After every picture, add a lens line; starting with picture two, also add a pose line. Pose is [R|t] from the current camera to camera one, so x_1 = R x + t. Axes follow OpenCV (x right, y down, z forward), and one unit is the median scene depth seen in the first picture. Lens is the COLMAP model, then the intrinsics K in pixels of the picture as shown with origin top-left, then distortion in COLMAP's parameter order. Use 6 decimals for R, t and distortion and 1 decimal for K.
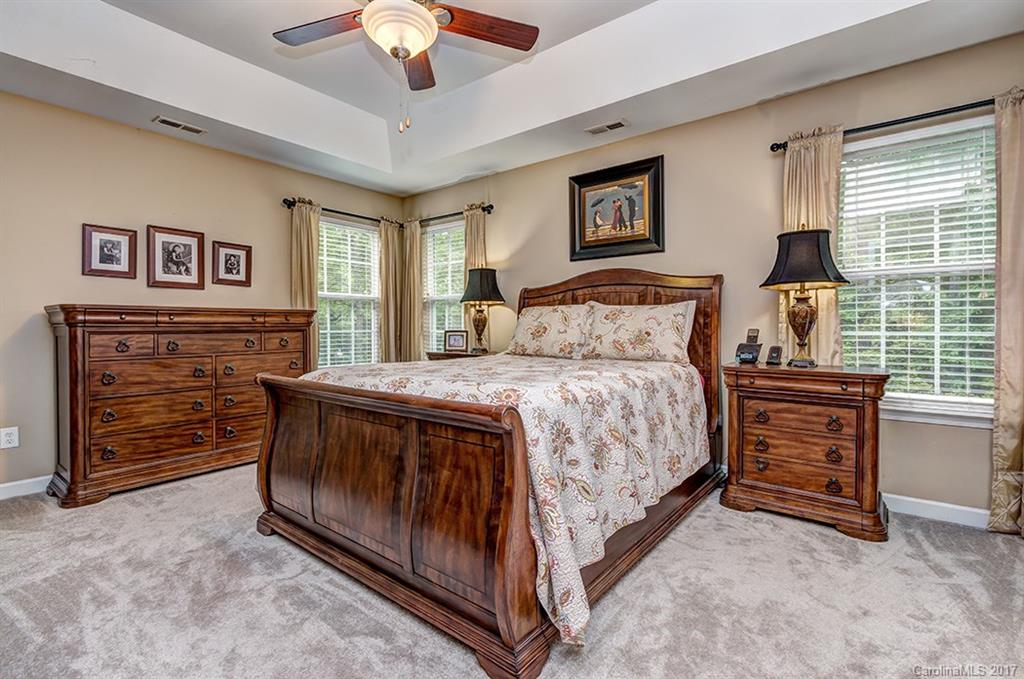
lens RADIAL K [[471.6, 0, 511.9], [0, 471.6, 333.5], [0, 0, 1]] dist [0.005963, -0.002872]
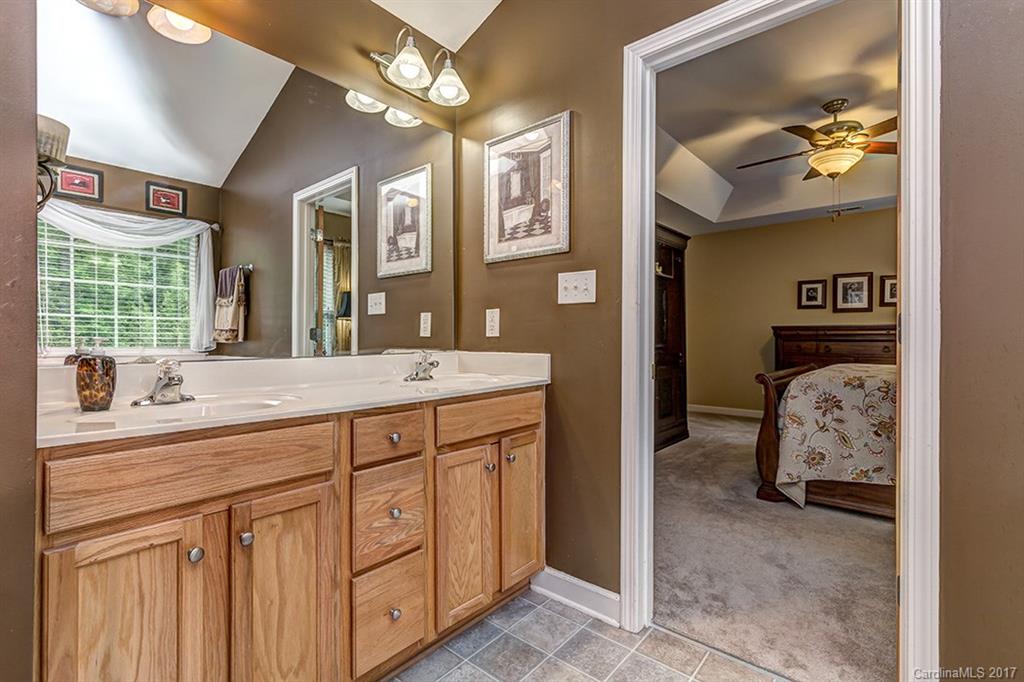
lens RADIAL K [[471.6, 0, 512.4], [0, 471.6, 337.5], [0, 0, 1]] dist [0.005963, -0.002872]
pose [[-0.038067, 0.003143, -0.999270, 0.926811], [-0.014915, 0.999882, 0.003713, -0.002877], [0.999164, 0.015045, -0.038016, -0.040948]]
